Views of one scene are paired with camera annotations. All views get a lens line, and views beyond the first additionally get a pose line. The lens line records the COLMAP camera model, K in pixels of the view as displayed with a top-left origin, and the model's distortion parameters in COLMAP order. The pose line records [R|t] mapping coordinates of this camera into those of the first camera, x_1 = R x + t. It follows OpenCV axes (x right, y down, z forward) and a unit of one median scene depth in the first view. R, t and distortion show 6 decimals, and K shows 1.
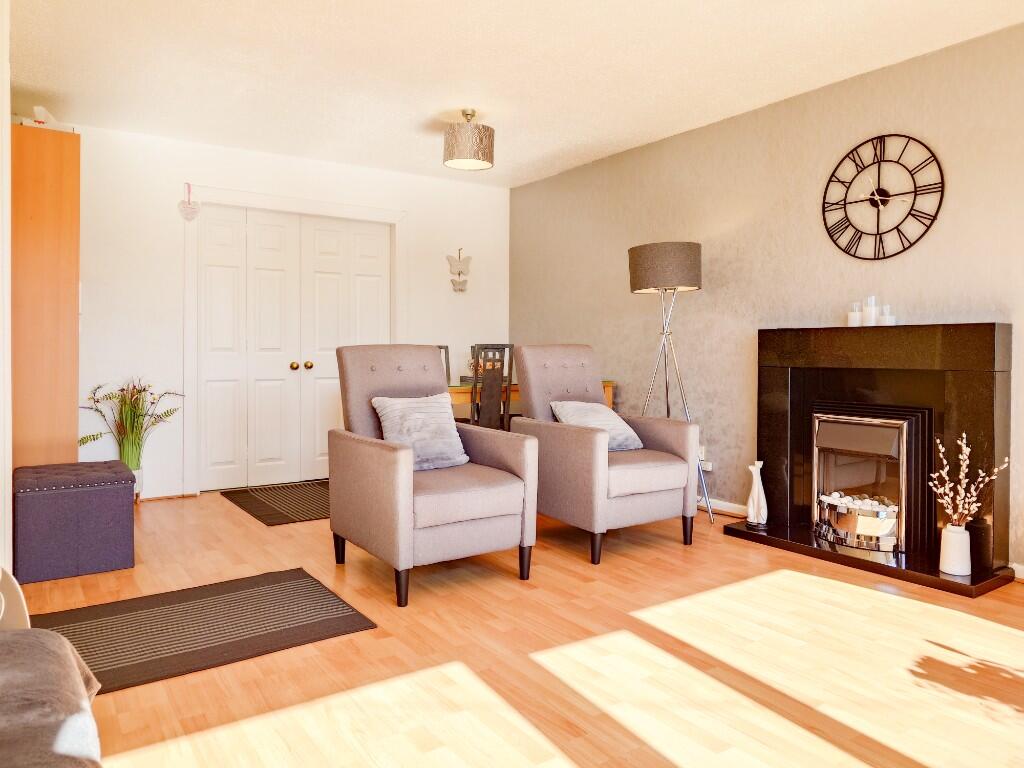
lens RADIAL K [[706.9, 0, 516.2], [0, 706.9, 376.9], [0, 0, 1]] dist [-0.000630, 0.002785]
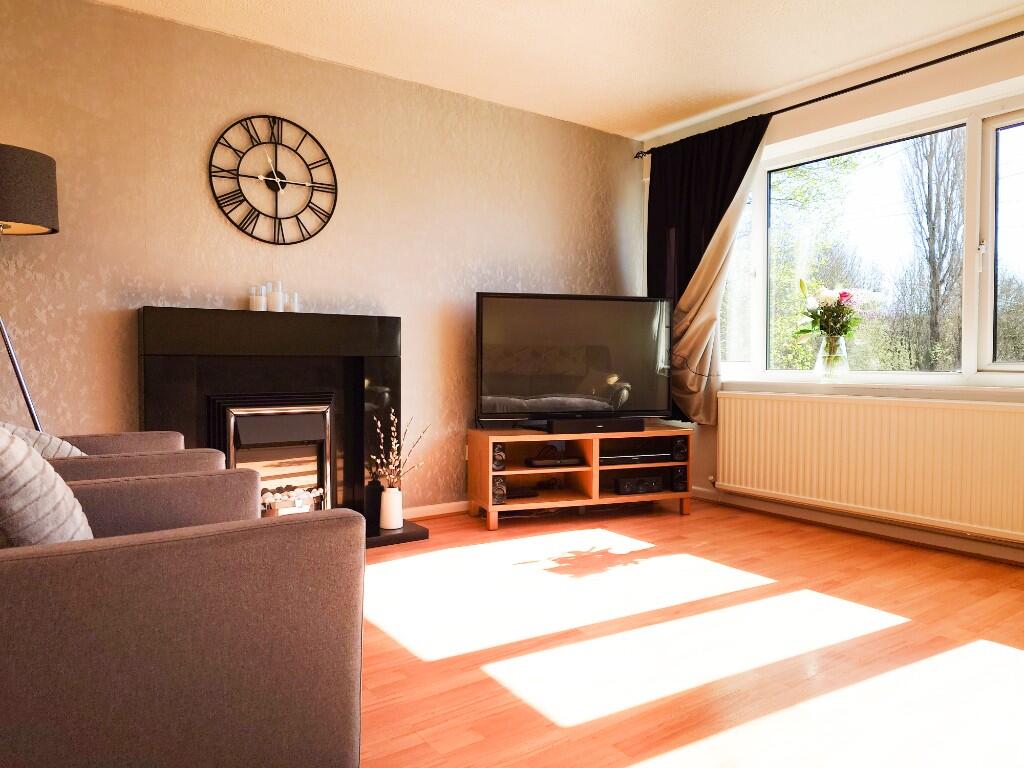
lens RADIAL K [[706.9, 0, 531.5], [0, 706.9, 386.1], [0, 0, 1]] dist [-0.000630, 0.002785]
pose [[-0.003023, -0.034579, 0.999397, -0.468989], [0.033575, 0.998835, 0.034661, 0.006914], [-0.999432, 0.033660, -0.001859, 0.662227]]
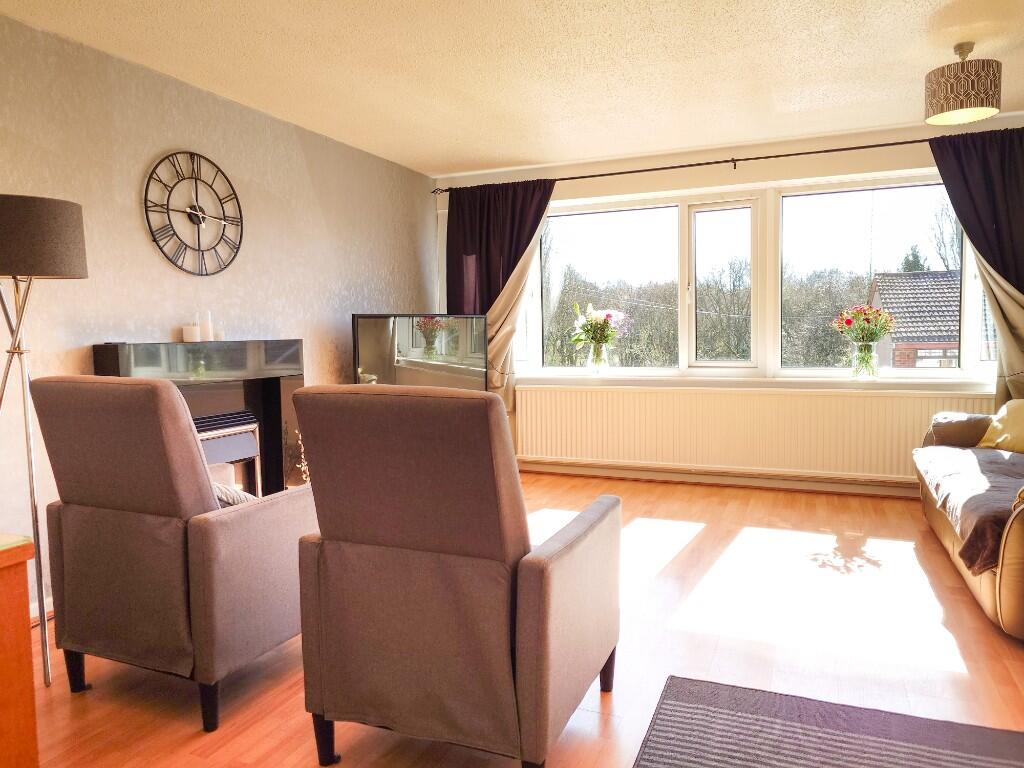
lens RADIAL K [[706.9, 0, 516.5], [0, 706.9, 388.1], [0, 0, 1]] dist [-0.000630, 0.002785]
pose [[-0.521115, -0.062724, 0.851178, -0.608094], [0.046357, 0.993743, 0.101611, -0.087314], [-0.852226, 0.092410, -0.514947, 1.158135]]
